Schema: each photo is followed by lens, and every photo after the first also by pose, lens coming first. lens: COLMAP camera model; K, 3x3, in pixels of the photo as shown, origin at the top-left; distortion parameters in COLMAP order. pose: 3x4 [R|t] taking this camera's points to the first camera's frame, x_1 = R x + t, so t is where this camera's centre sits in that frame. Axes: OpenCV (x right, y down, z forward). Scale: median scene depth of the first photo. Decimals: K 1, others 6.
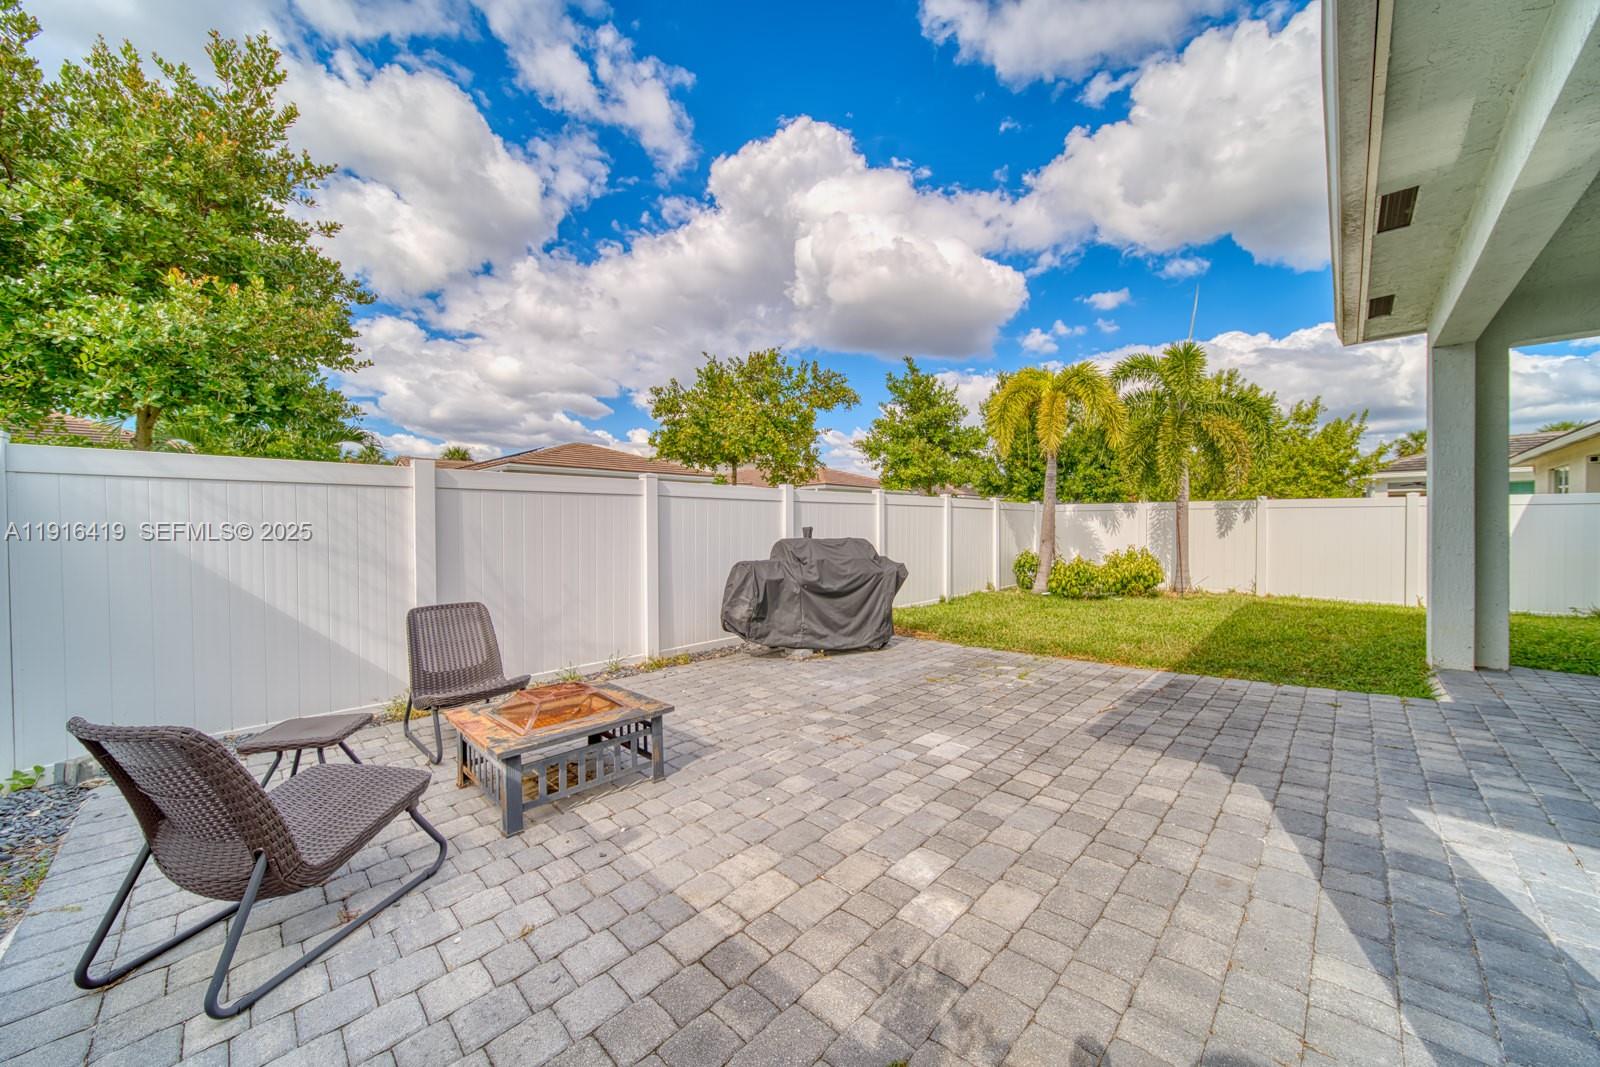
lens RADIAL K [[571.3, 0, 793.7], [0, 571.3, 530.4], [0, 0, 1]] dist [-0.002907, -0.000489]
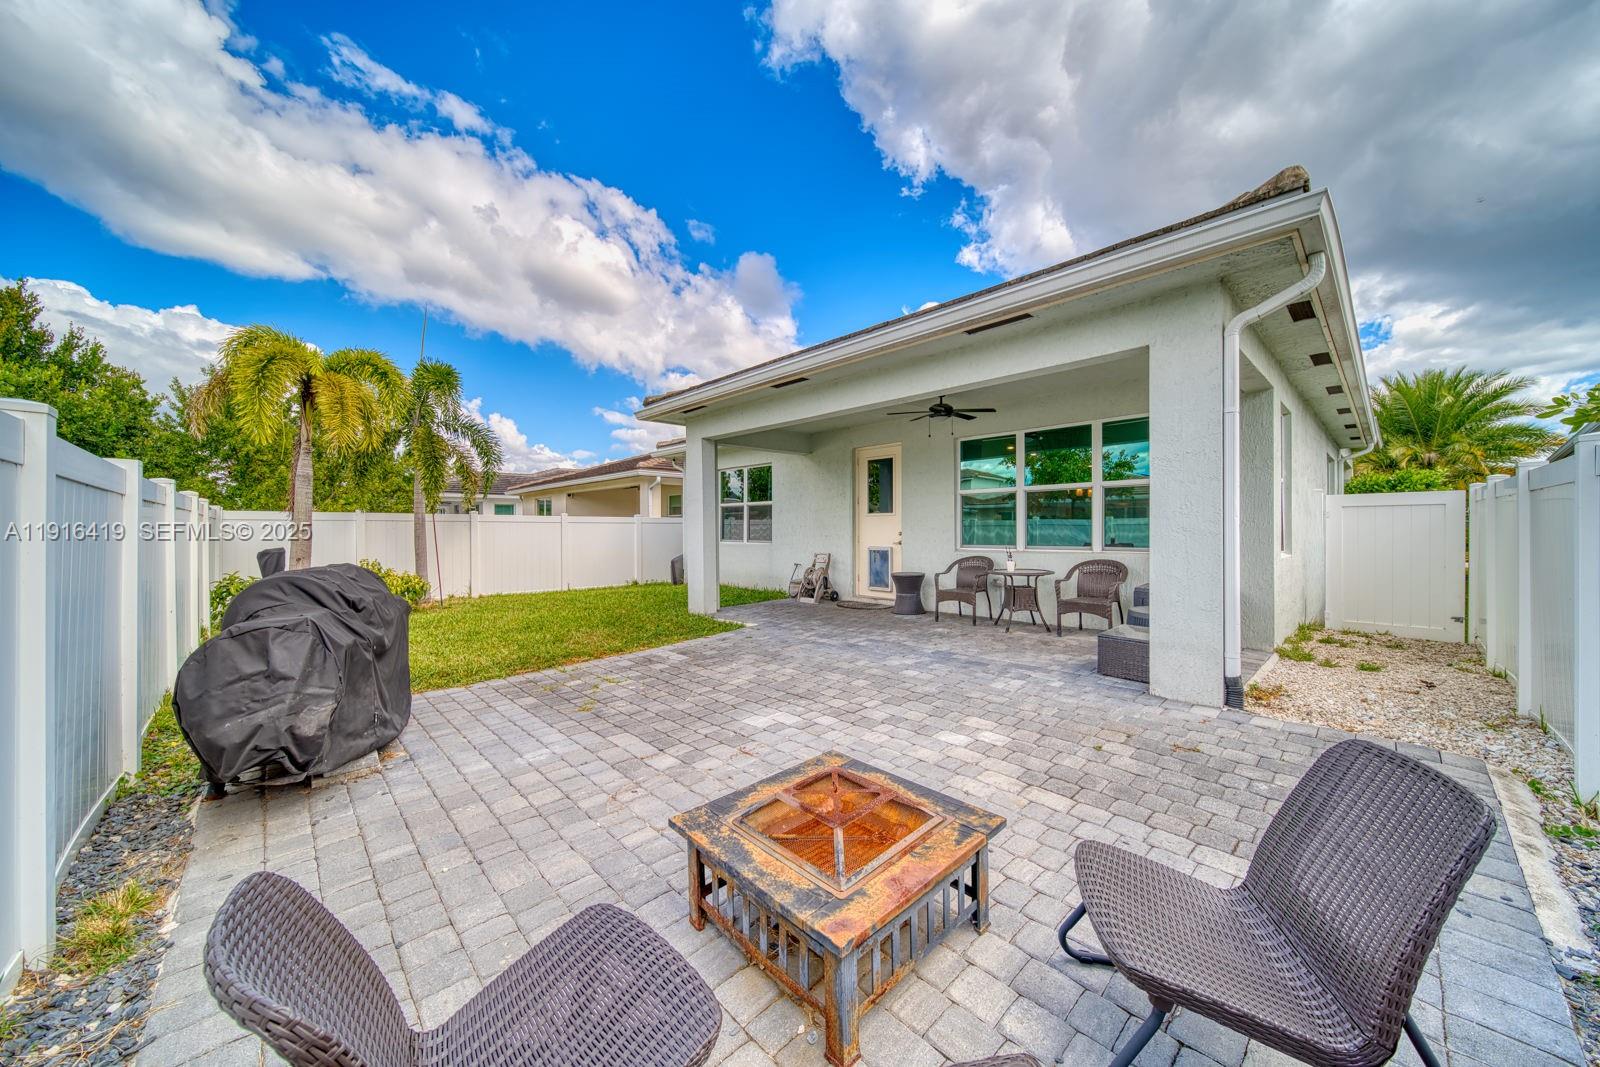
lens RADIAL K [[571.3, 0, 797.1], [0, 571.3, 531.1], [0, 0, 1]] dist [-0.002907, -0.000489]
pose [[0.021763, -0.000553, 0.999763, -1.113632], [0.014767, 0.999891, 0.000231, -0.038679], [-0.999654, 0.014759, 0.021769, 1.033717]]
